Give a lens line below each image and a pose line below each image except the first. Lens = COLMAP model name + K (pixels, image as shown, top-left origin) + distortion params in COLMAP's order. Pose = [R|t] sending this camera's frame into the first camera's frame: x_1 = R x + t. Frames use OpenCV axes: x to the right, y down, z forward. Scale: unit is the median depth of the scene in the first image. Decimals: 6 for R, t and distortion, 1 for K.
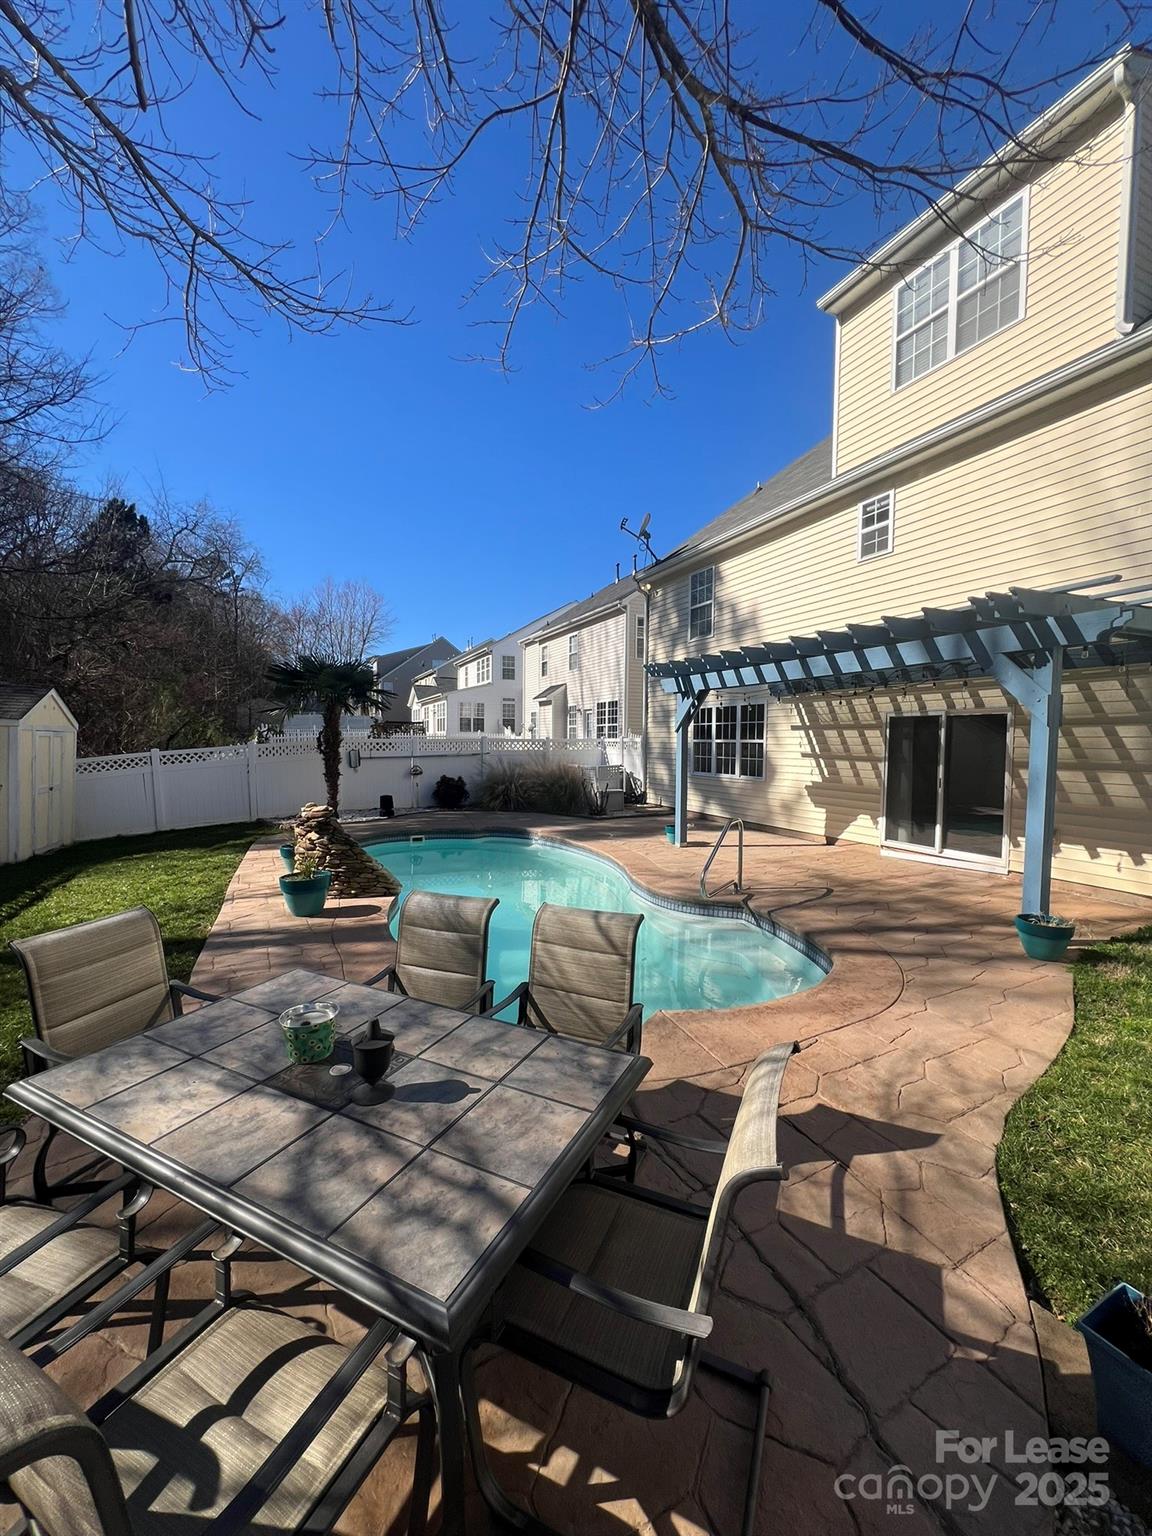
lens RADIAL K [[608.2, 0, 560.8], [0, 608.2, 775.9], [0, 0, 1]] dist [0.001220, 0.000239]
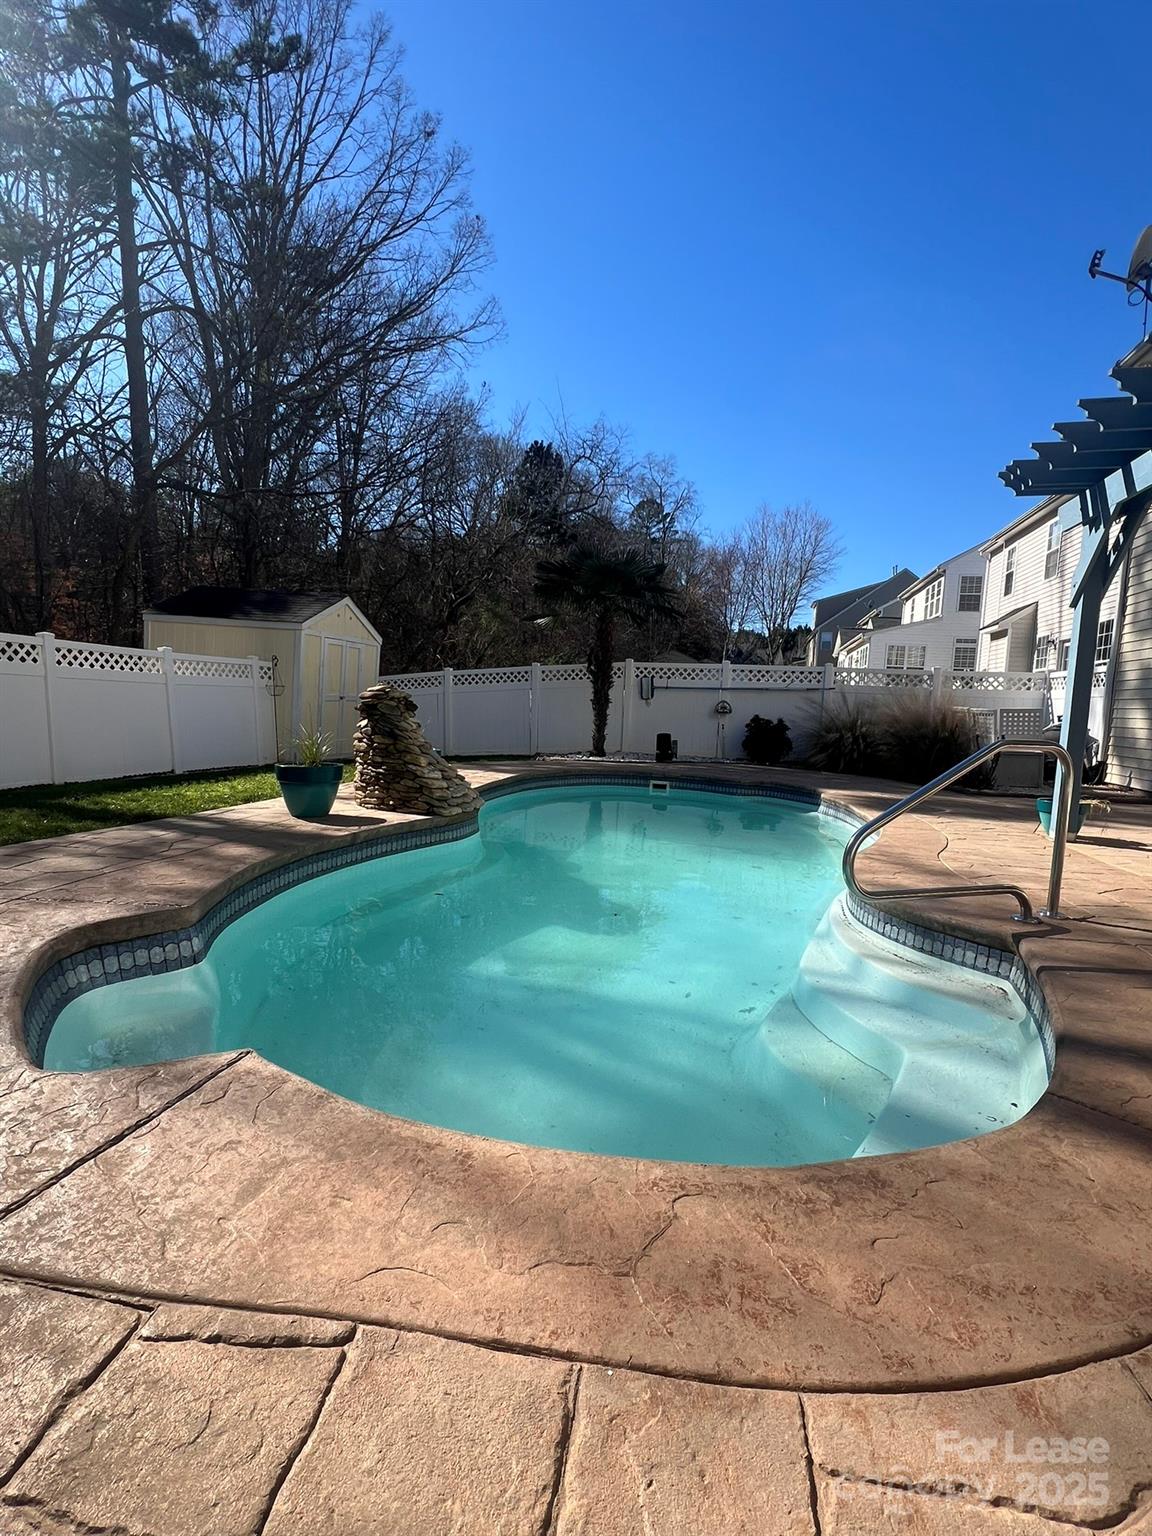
lens RADIAL K [[727.1, 0, 582.1], [0, 727.1, 776.4], [0, 0, 1]] dist [-0.002017, -0.000539]
pose [[0.797162, 0.092600, -0.596622, 0.158987], [-0.078692, 0.995675, 0.049394, 0.044605], [0.598616, 0.007574, 0.801001, 0.199115]]
